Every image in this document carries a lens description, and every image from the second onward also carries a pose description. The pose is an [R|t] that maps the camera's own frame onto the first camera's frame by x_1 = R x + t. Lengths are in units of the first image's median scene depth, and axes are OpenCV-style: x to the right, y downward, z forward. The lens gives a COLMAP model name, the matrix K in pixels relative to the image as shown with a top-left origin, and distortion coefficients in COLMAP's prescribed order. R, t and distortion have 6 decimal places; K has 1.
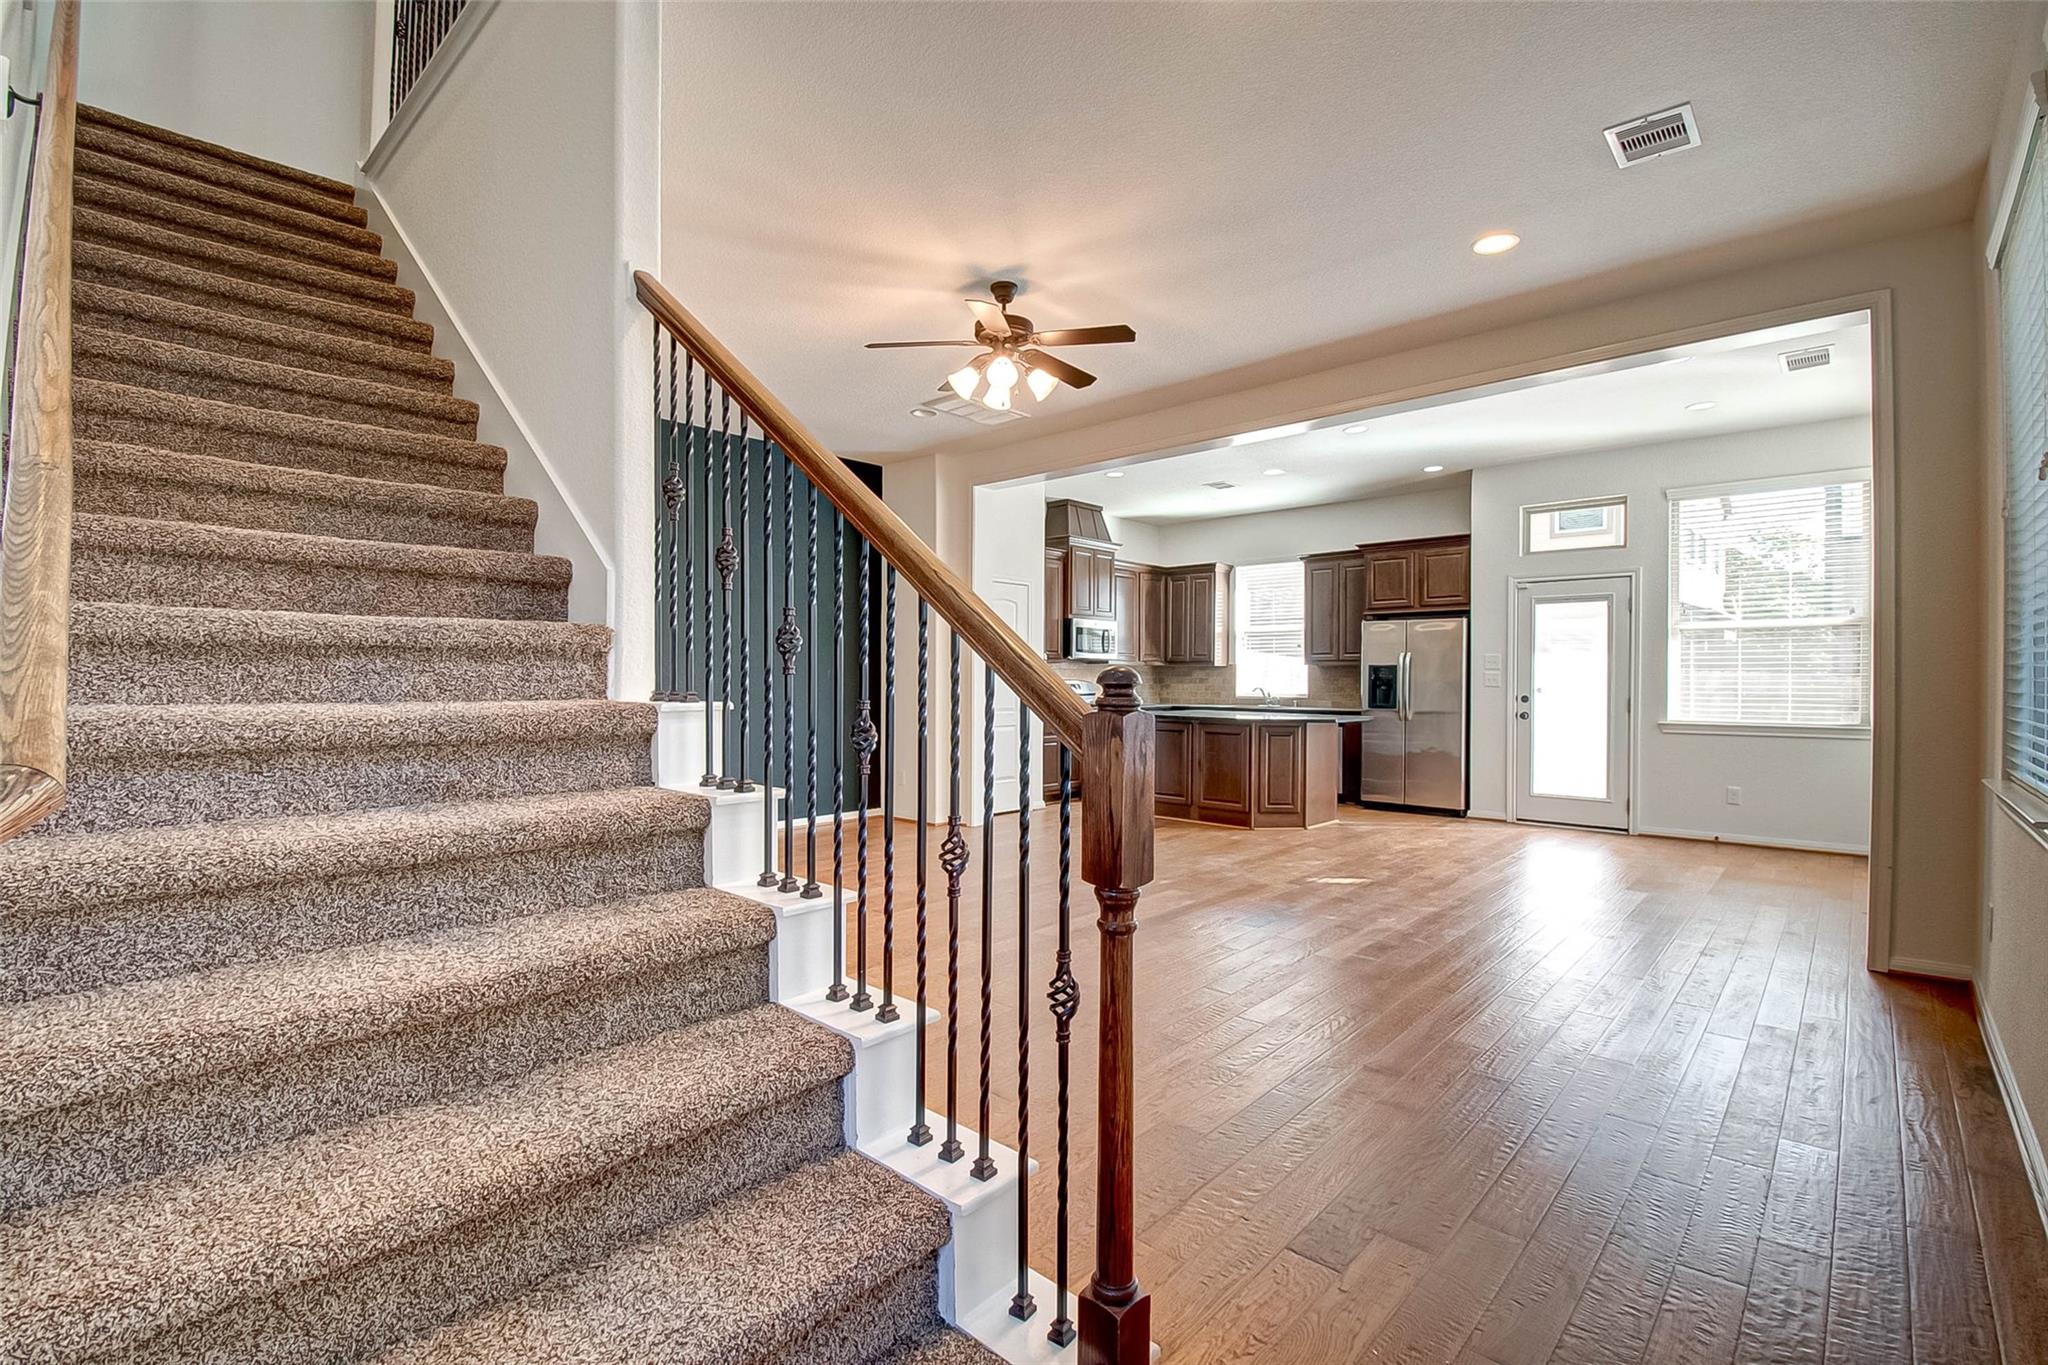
lens RADIAL K [[932.5, 0, 1048.9], [0, 932.5, 683.9], [0, 0, 1]] dist [0.003113, -0.011855]
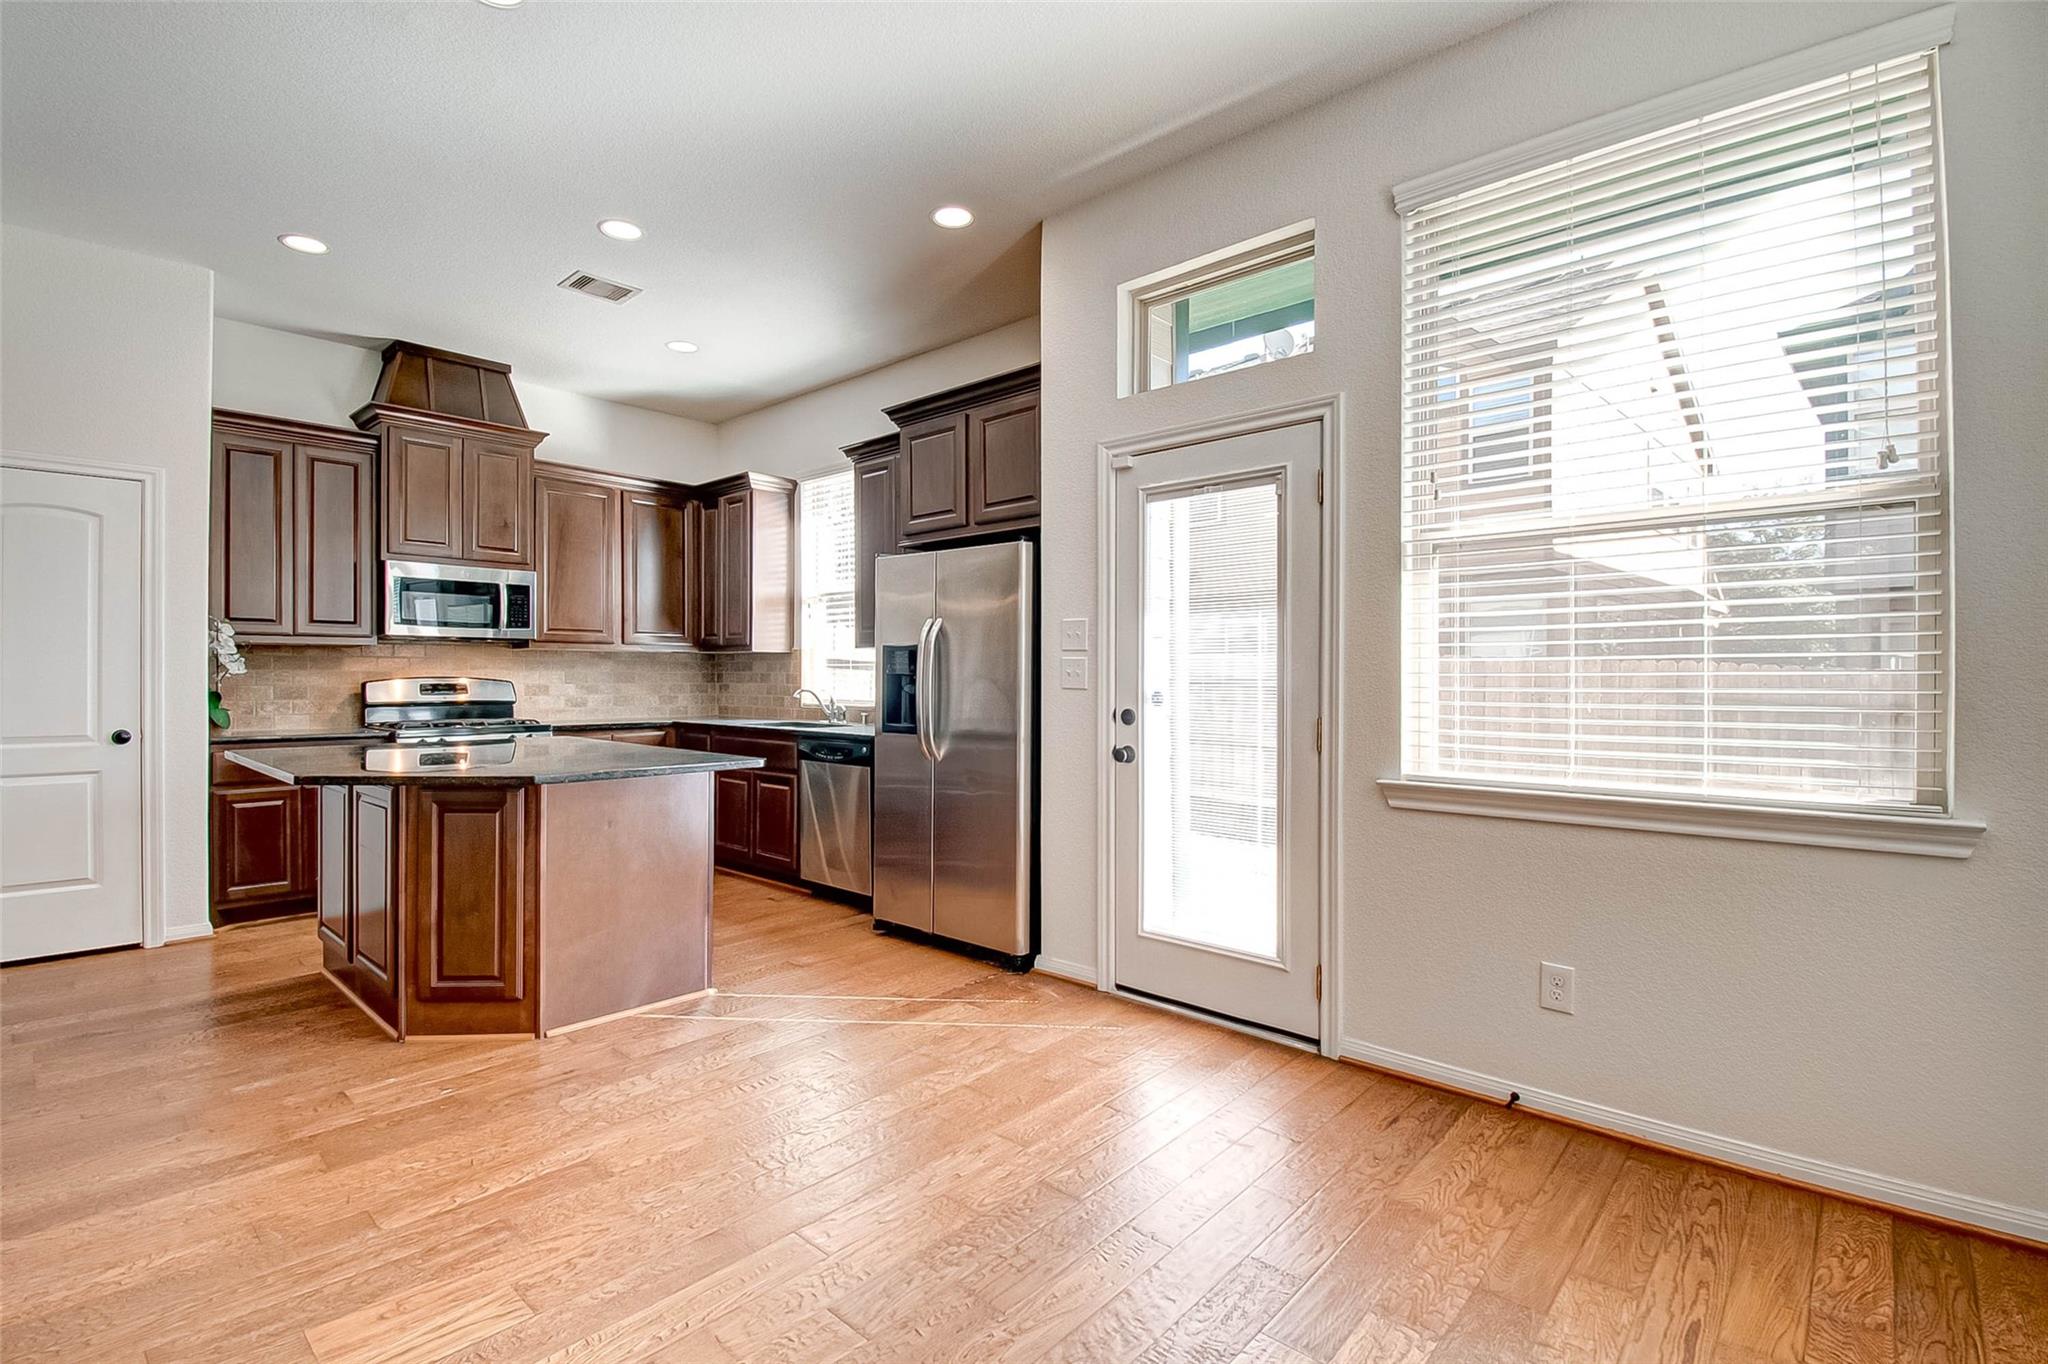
lens RADIAL K [[934.4, 0, 1033.2], [0, 934.4, 677.2], [0, 0, 1]] dist [-0.000173, -0.000401]
pose [[0.999930, -0.001834, -0.011684, 0.472412], [0.001775, 0.999985, -0.005097, -0.000780], [0.011693, 0.005075, 0.999919, 0.555671]]
